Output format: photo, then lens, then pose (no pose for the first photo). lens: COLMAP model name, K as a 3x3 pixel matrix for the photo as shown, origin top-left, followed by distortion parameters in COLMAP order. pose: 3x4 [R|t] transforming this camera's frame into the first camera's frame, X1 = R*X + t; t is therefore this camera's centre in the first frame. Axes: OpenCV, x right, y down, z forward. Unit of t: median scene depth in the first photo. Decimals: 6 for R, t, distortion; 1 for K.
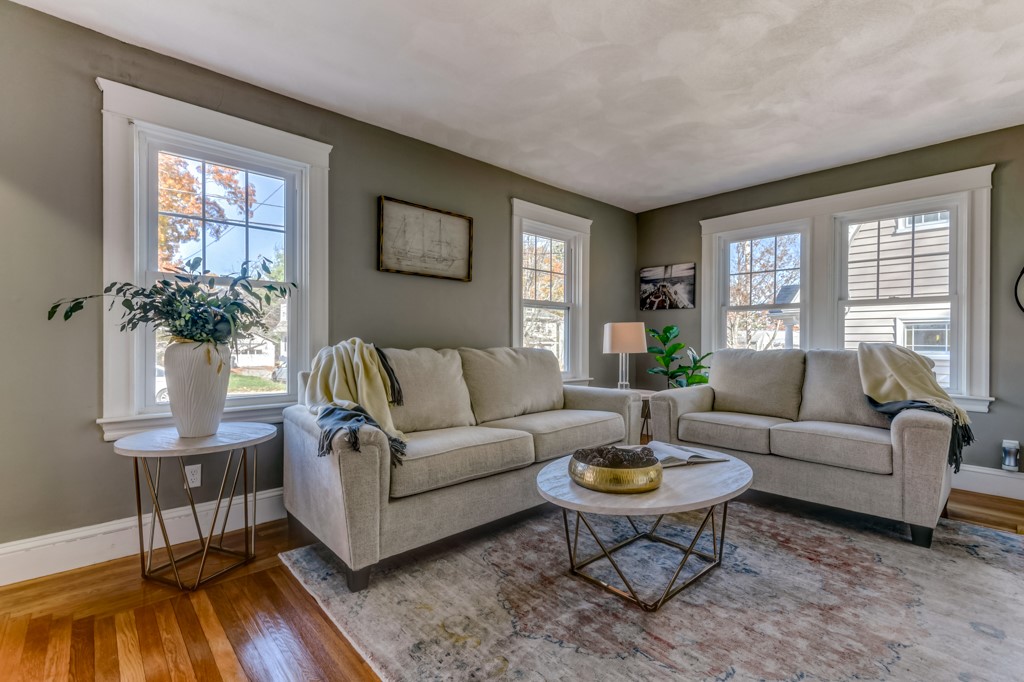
lens RADIAL K [[464.4, 0, 511.5], [0, 464.4, 342.4], [0, 0, 1]] dist [0.014053, -0.005290]
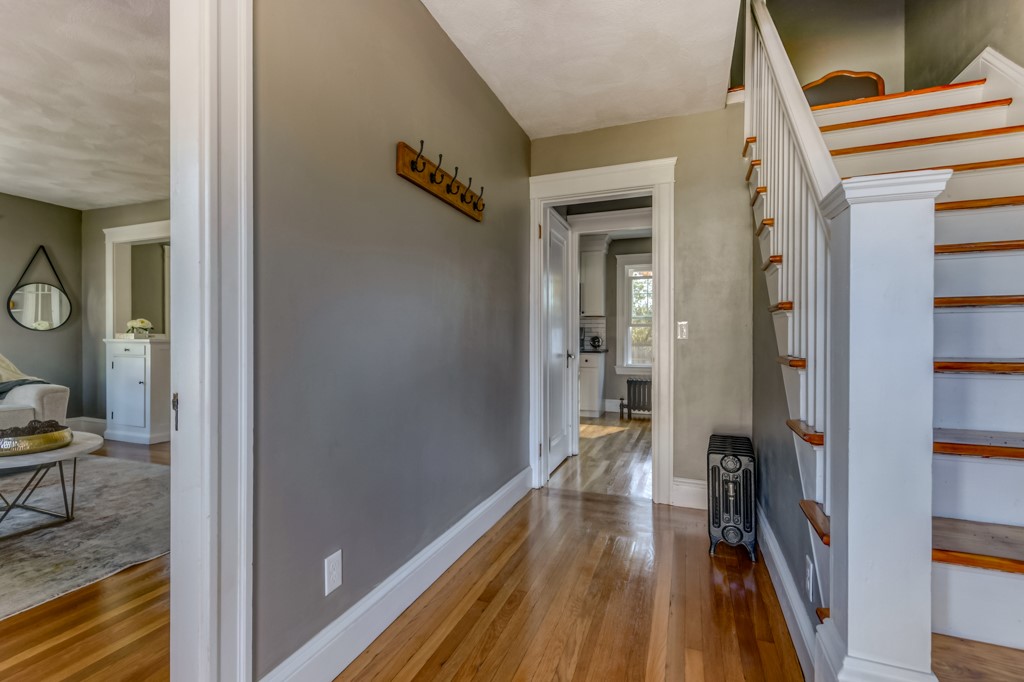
lens RADIAL K [[464.4, 0, 511.5], [0, 464.4, 340.4], [0, 0, 1]] dist [0.014053, -0.005290]
pose [[-0.443559, -0.008408, 0.896206, -0.819550], [0.001404, 0.999948, 0.010076, -0.007886], [-0.896244, 0.005727, -0.443524, 0.193147]]
